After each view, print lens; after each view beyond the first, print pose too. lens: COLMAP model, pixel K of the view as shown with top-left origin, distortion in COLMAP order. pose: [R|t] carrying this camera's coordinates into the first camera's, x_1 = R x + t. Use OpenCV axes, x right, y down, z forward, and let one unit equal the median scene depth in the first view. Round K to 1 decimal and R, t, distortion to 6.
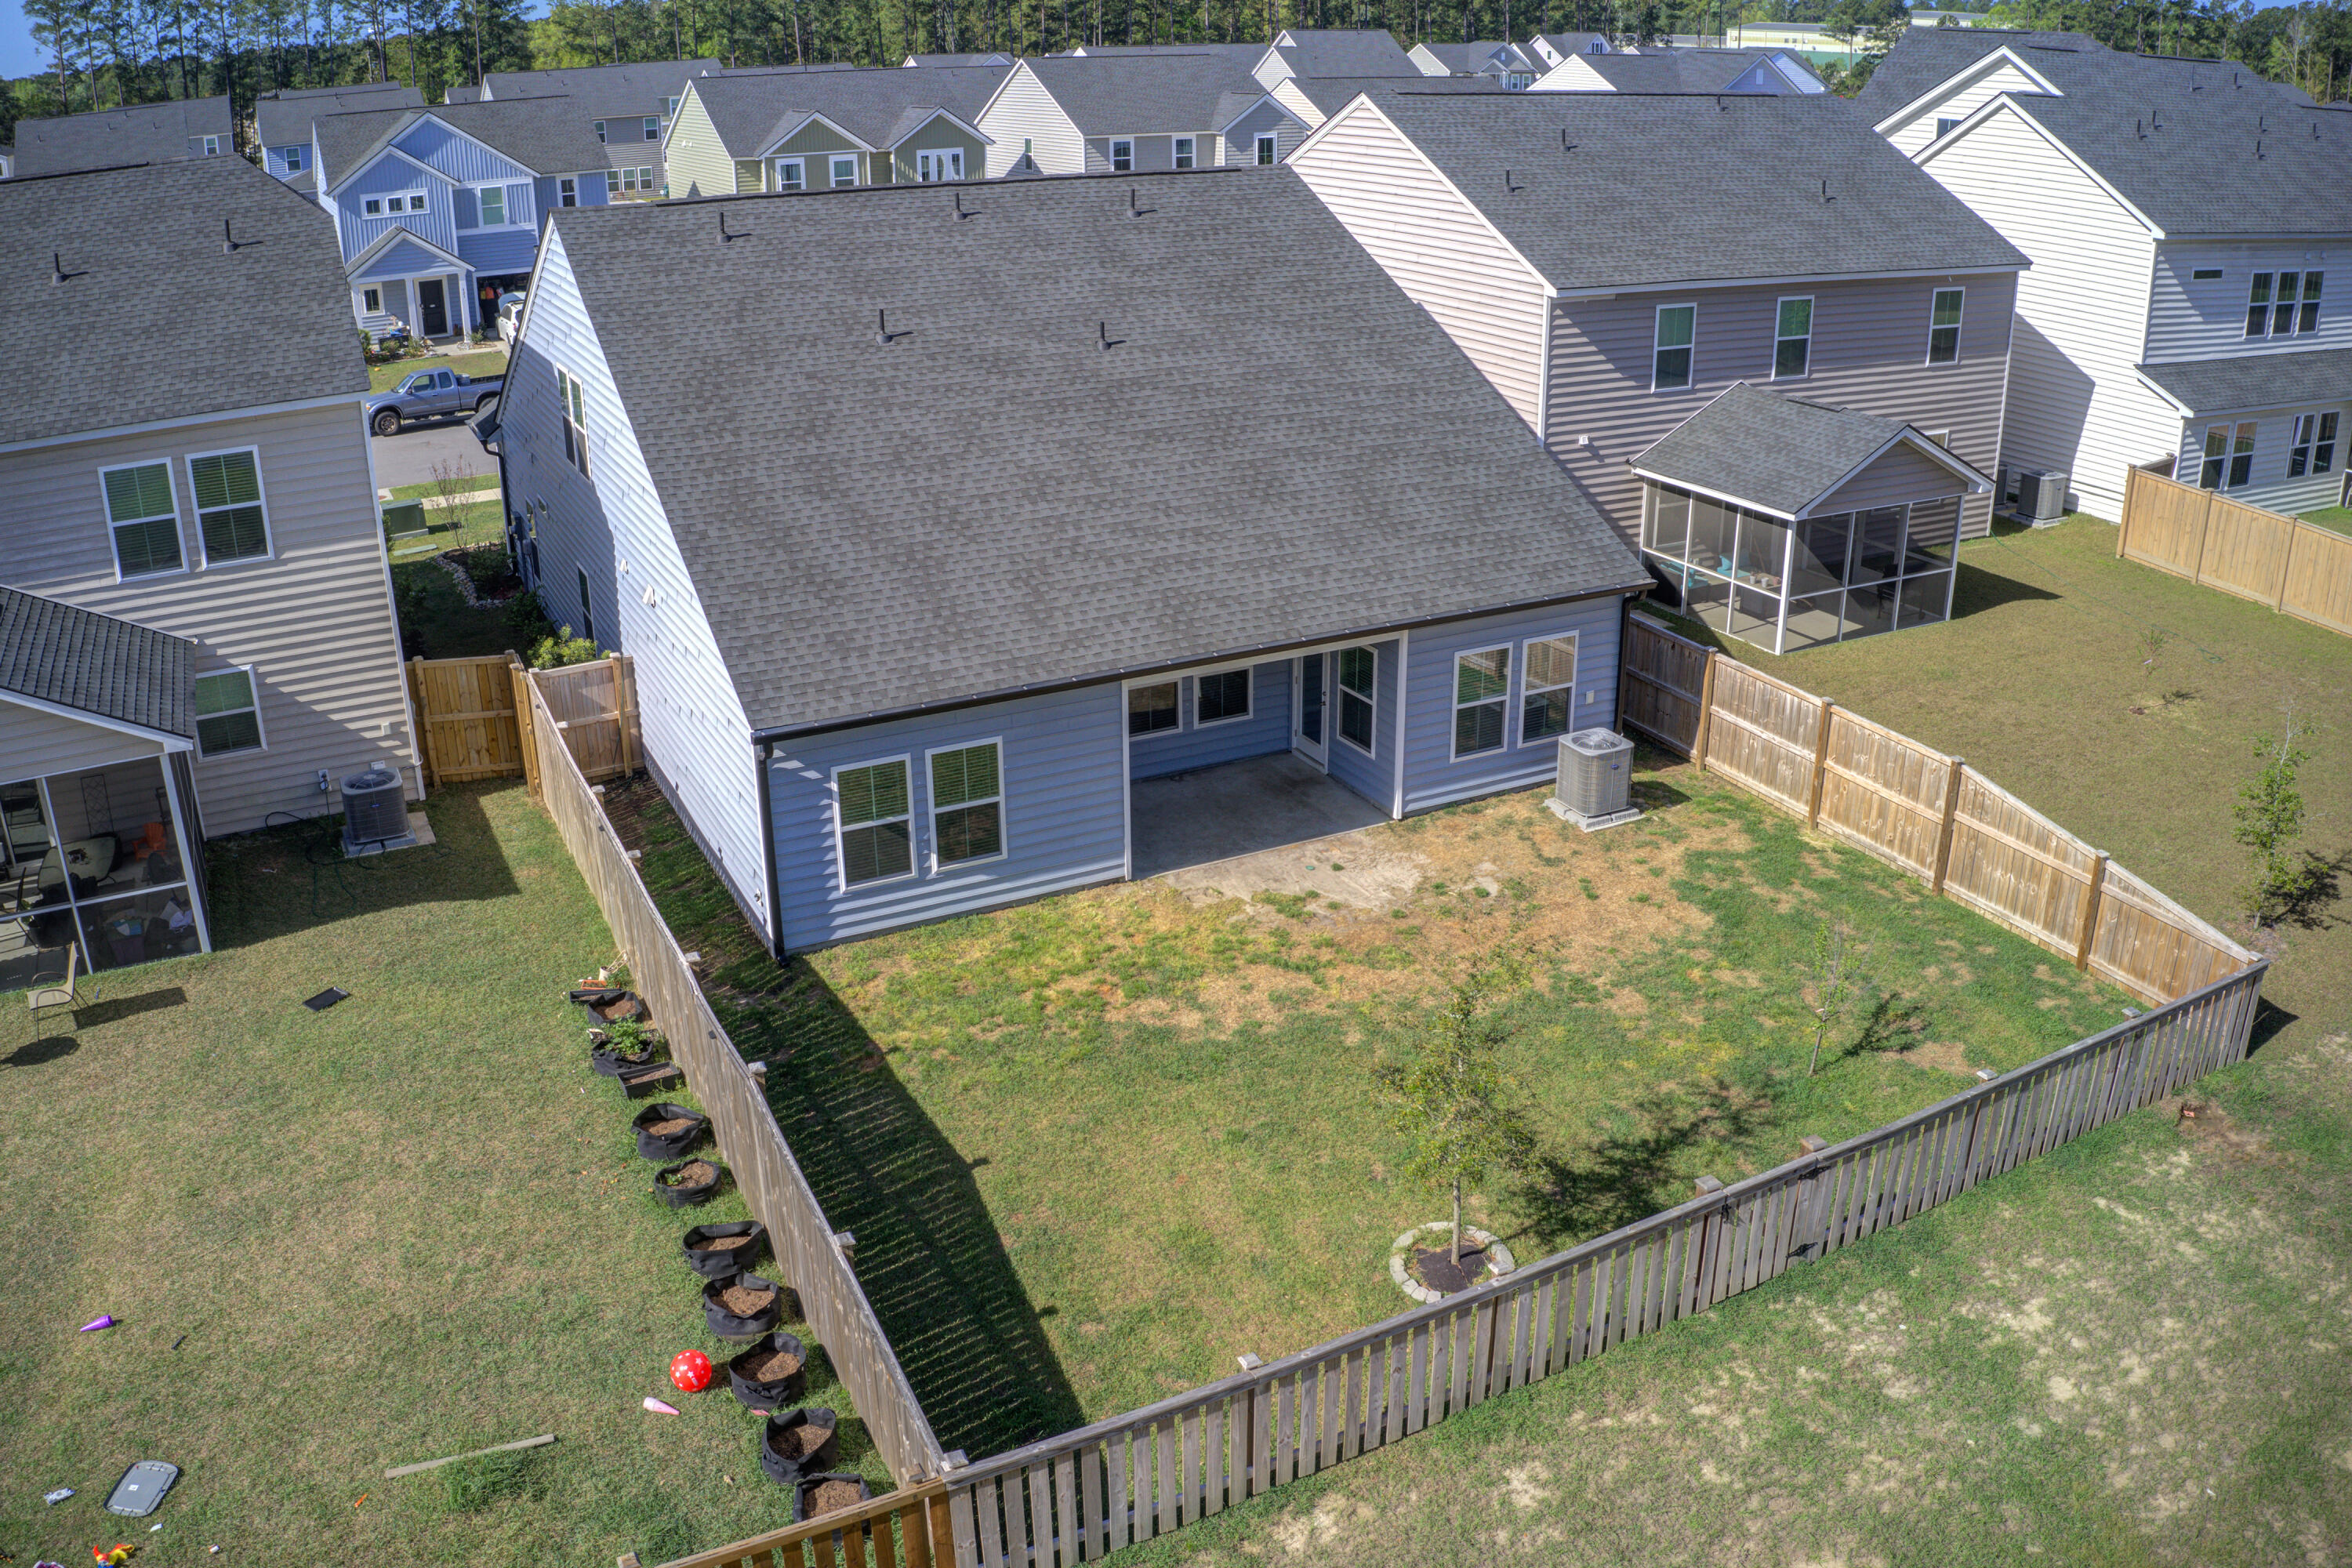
lens RADIAL K [[1911.9, 0, 1176.0], [0, 1911.9, 784.0], [0, 0, 1]] dist [-0.180414, 0.010950]
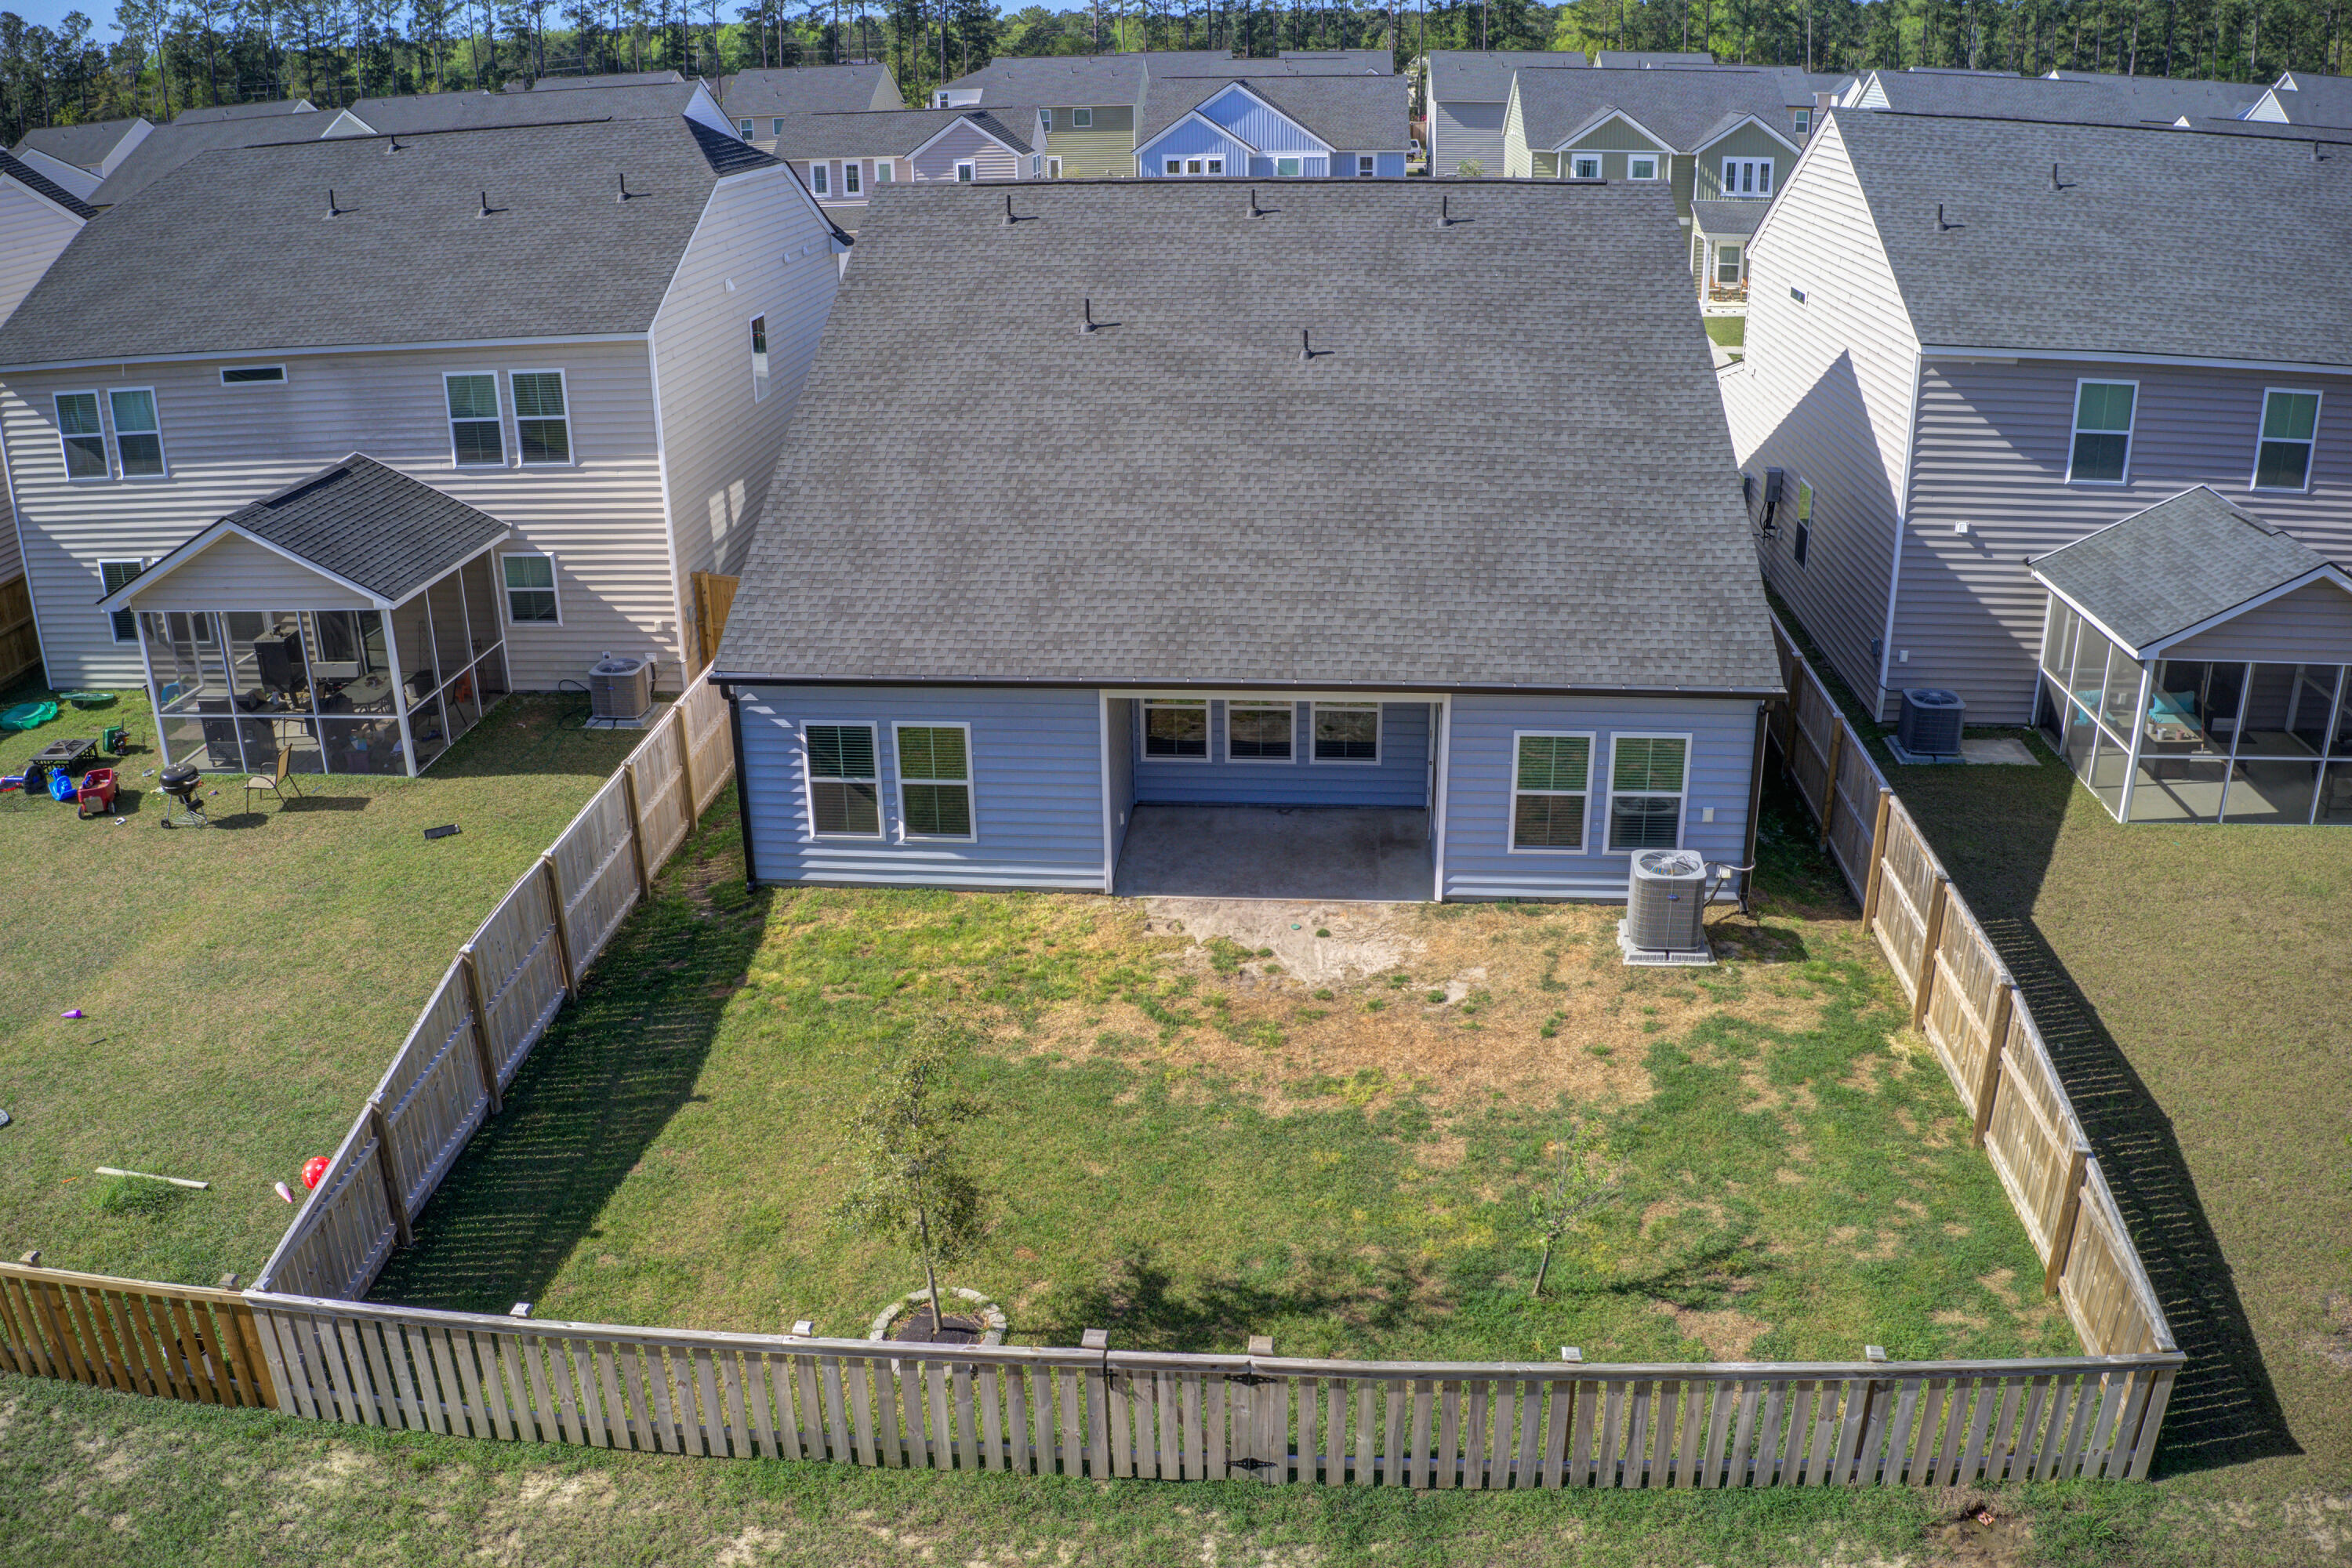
lens RADIAL K [[1911.9, 0, 1176.0], [0, 1911.9, 784.0], [0, 0, 1]] dist [-0.180414, 0.010950]
pose [[0.843915, 0.196327, -0.499263, 0.476038], [-0.194116, 0.979322, 0.056985, -0.066639], [0.500127, 0.048825, 0.864574, 0.162442]]
